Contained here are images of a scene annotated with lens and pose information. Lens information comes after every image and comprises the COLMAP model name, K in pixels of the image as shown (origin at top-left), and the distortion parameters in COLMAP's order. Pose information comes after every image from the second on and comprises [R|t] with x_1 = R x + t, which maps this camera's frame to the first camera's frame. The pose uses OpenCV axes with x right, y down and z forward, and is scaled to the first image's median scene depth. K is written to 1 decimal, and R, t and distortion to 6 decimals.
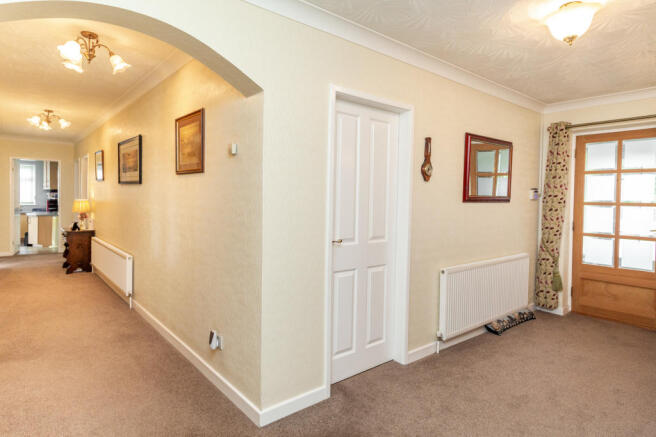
lens RADIAL K [[373.2, 0, 329.8], [0, 373.2, 192.4], [0, 0, 1]] dist [0.002529, -0.000062]
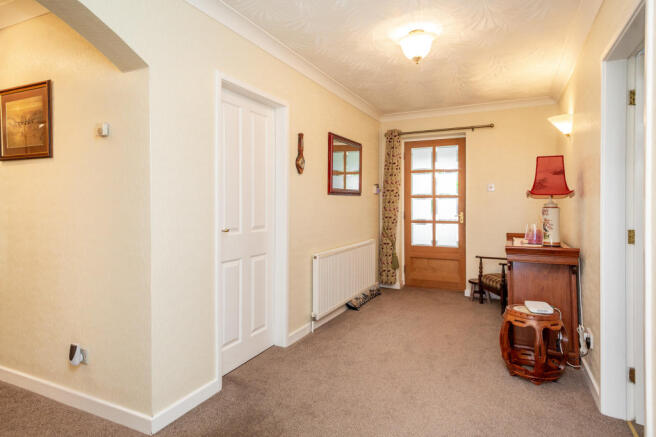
lens RADIAL K [[373.2, 0, 329.8], [0, 373.2, 192.4], [0, 0, 1]] dist [0.002529, -0.000062]
pose [[0.909026, -0.006603, 0.416688, -0.118293], [0.011195, 0.999901, -0.008579, 0.035803], [-0.416590, 0.012463, 0.909009, -0.010051]]
